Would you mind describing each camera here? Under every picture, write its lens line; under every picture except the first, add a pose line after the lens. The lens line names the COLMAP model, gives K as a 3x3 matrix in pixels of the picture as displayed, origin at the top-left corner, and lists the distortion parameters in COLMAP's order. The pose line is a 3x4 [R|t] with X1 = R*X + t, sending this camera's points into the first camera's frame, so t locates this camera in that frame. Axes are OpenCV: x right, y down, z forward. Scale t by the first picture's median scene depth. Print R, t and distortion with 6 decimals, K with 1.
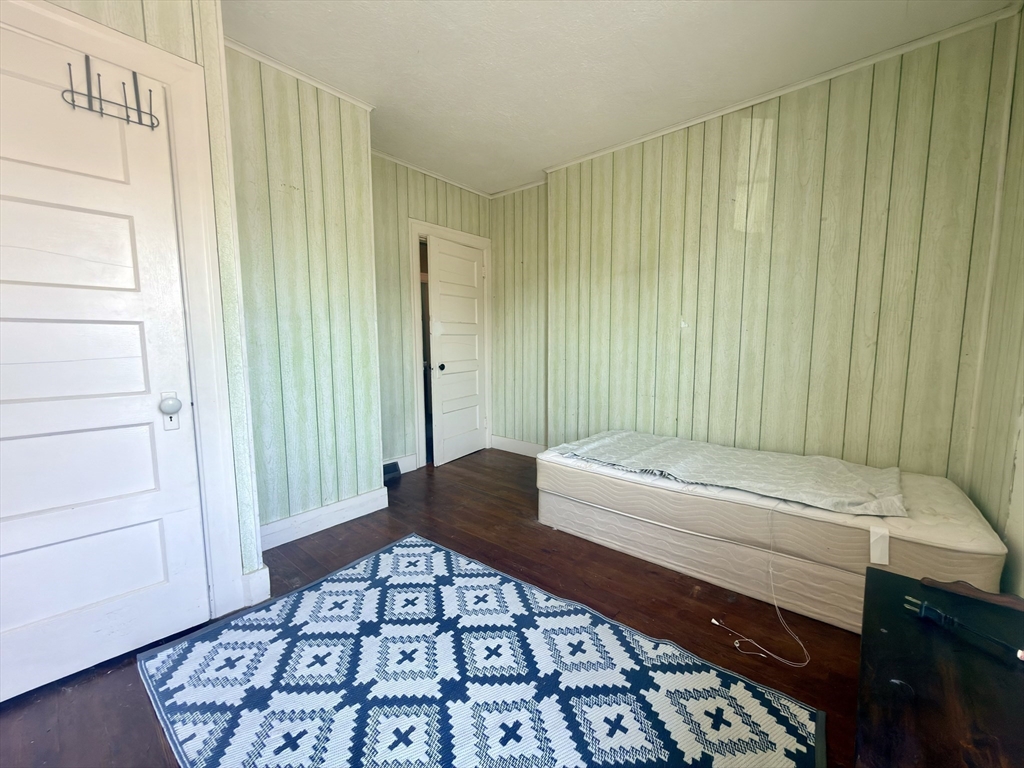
lens RADIAL K [[405.4, 0, 516.5], [0, 405.4, 387.2], [0, 0, 1]] dist [-0.002862, 0.000580]
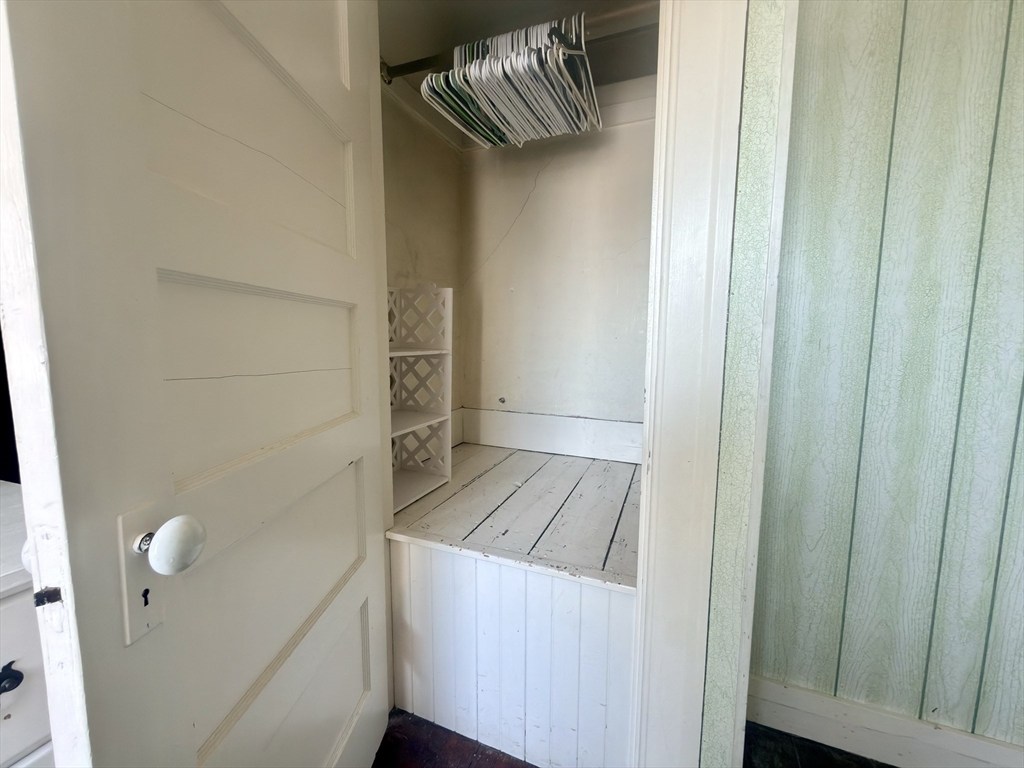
lens RADIAL K [[405.4, 0, 514.7], [0, 405.4, 388.0], [0, 0, 1]] dist [-0.002862, 0.000580]
pose [[0.293589, 0.111025, -0.949462, -0.267184], [-0.105756, 0.990908, 0.083170, -0.053963], [0.950064, 0.075994, 0.302662, 0.485976]]
